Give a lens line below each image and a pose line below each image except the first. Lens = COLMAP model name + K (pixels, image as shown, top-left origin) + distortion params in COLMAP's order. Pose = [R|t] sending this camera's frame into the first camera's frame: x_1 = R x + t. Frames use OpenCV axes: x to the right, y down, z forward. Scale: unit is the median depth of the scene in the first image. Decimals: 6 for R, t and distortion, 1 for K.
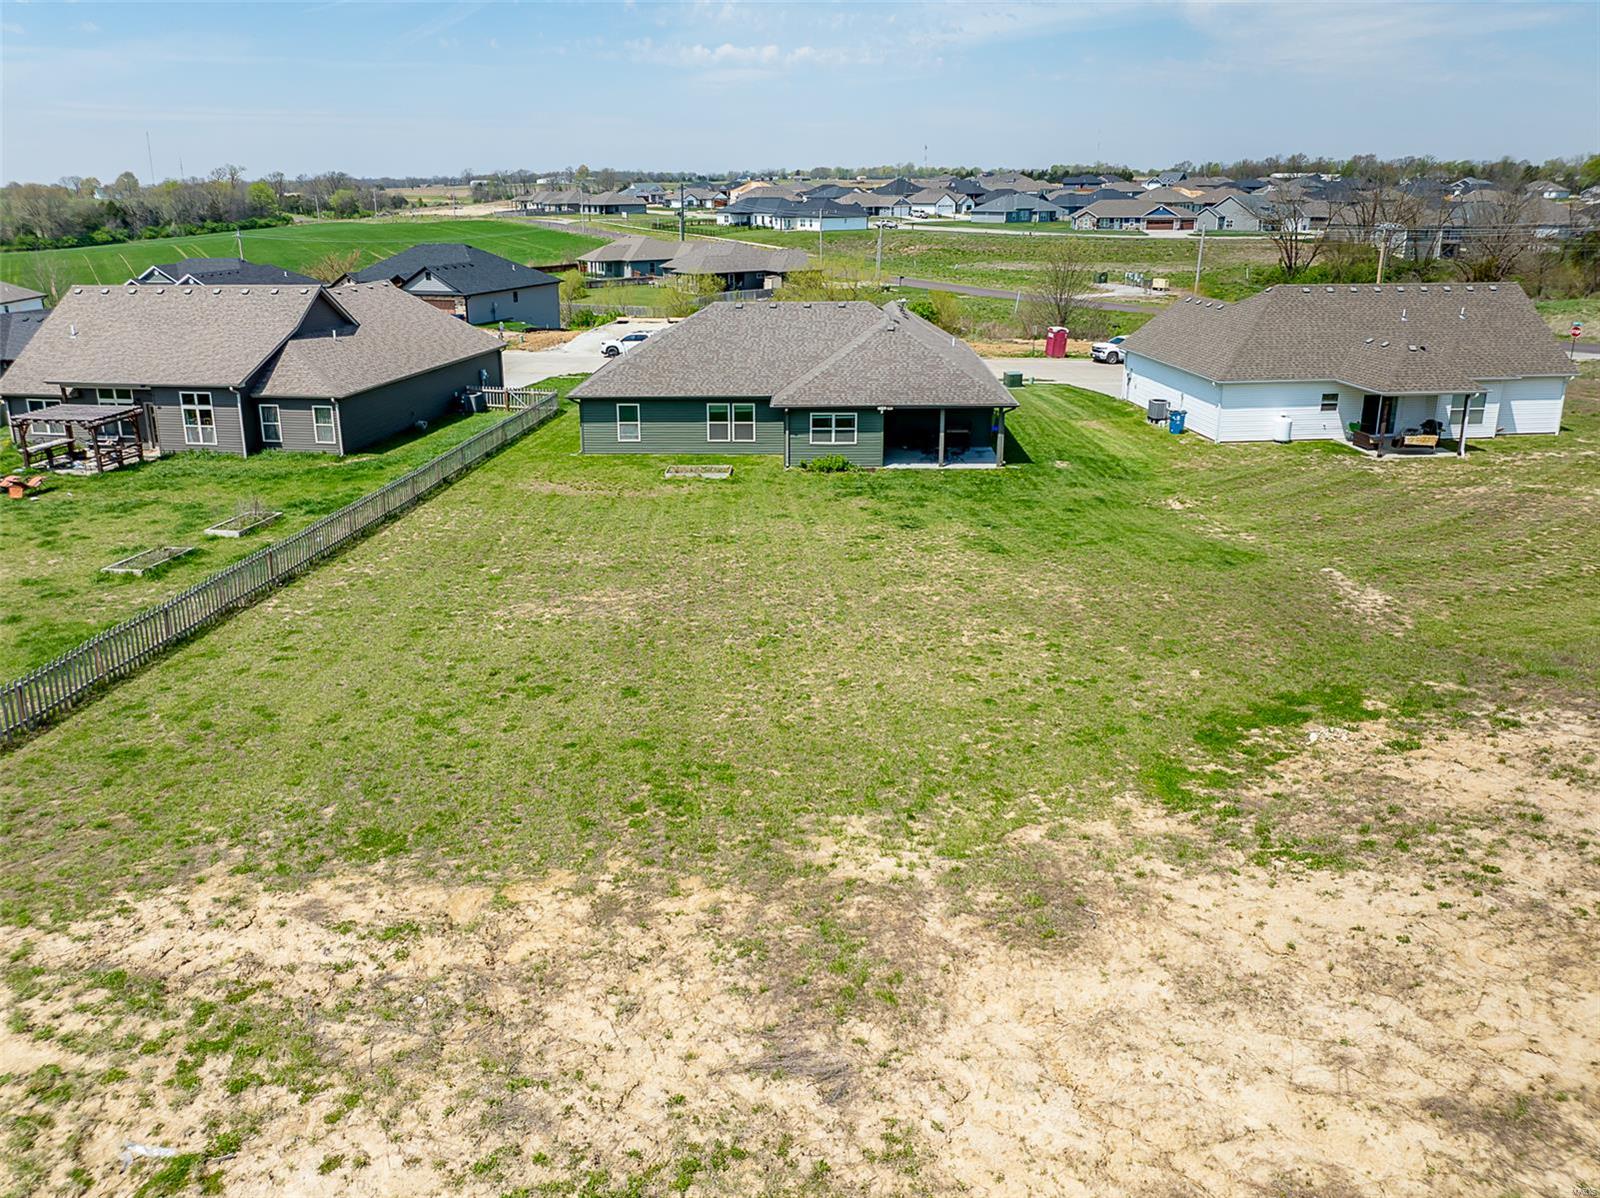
lens RADIAL K [[1113.9, 0, 800.0], [0, 1113.9, 599.0], [0, 0, 1]] dist [-0.029945, -0.001500]
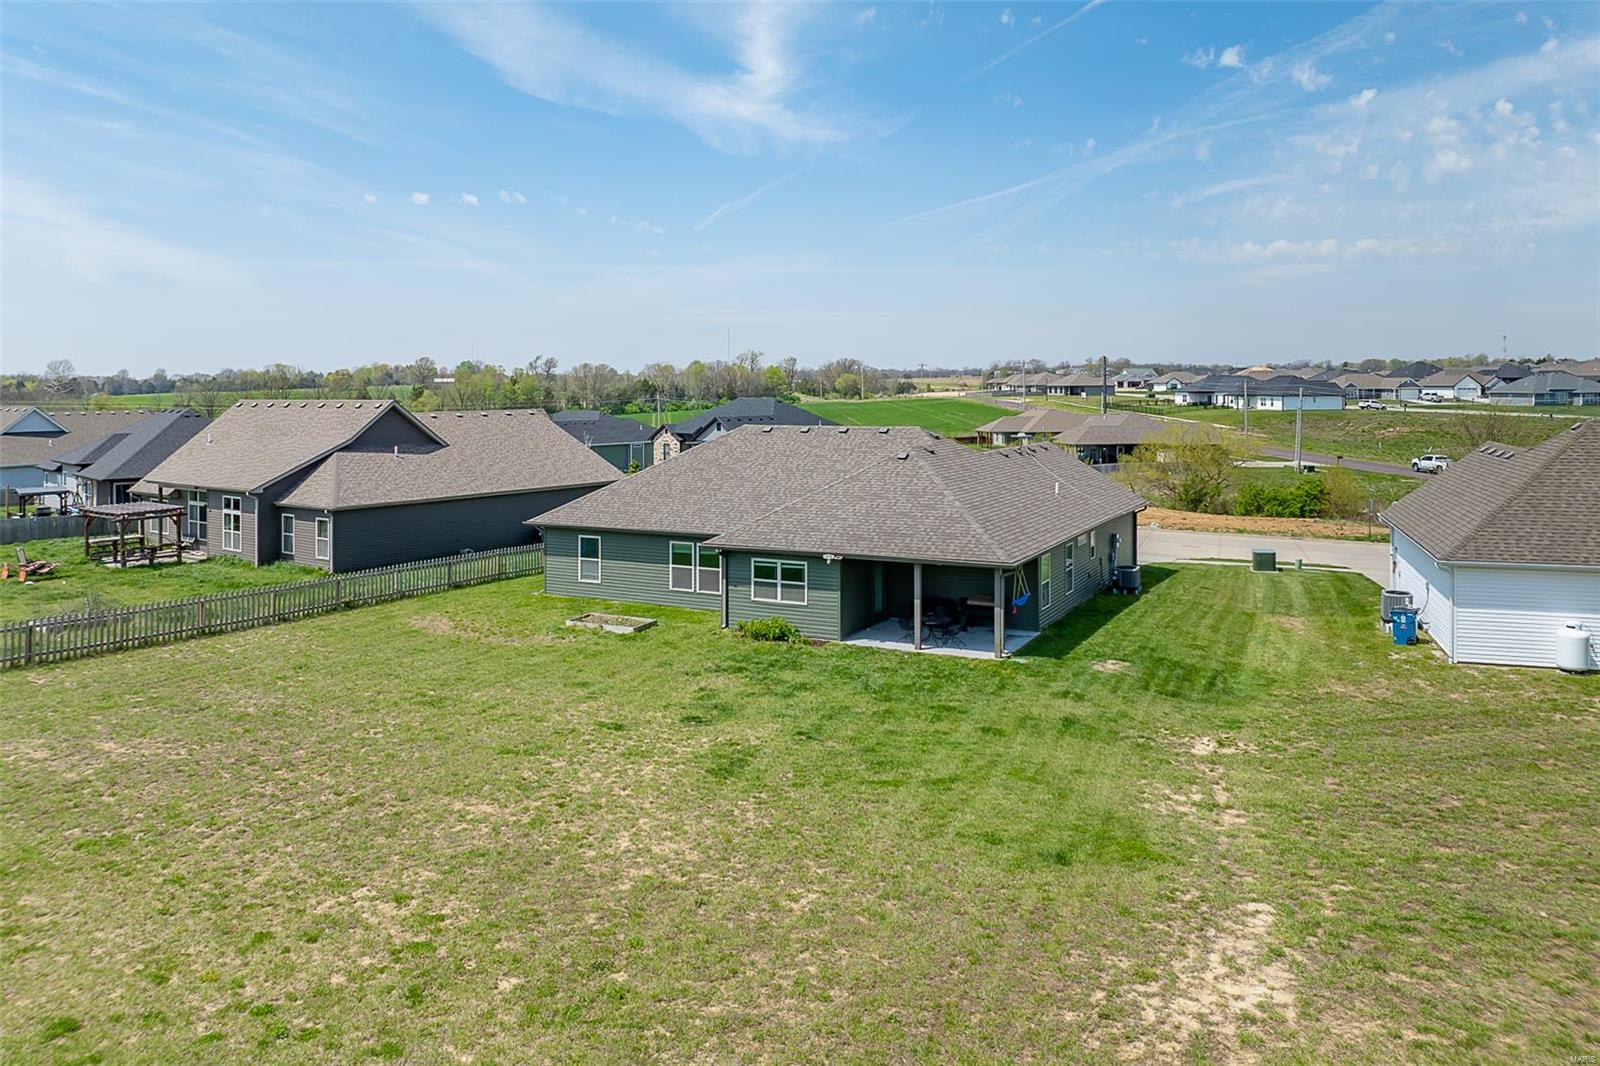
lens RADIAL K [[1175.5, 0, 803.6], [0, 1175.5, 492.4], [0, 0, 1]] dist [-0.037784, -0.001542]
pose [[0.902485, 0.042791, -0.428590, 0.362491], [-0.151971, 0.962693, -0.223891, -0.040144], [0.403020, 0.267191, 0.875319, 0.320759]]
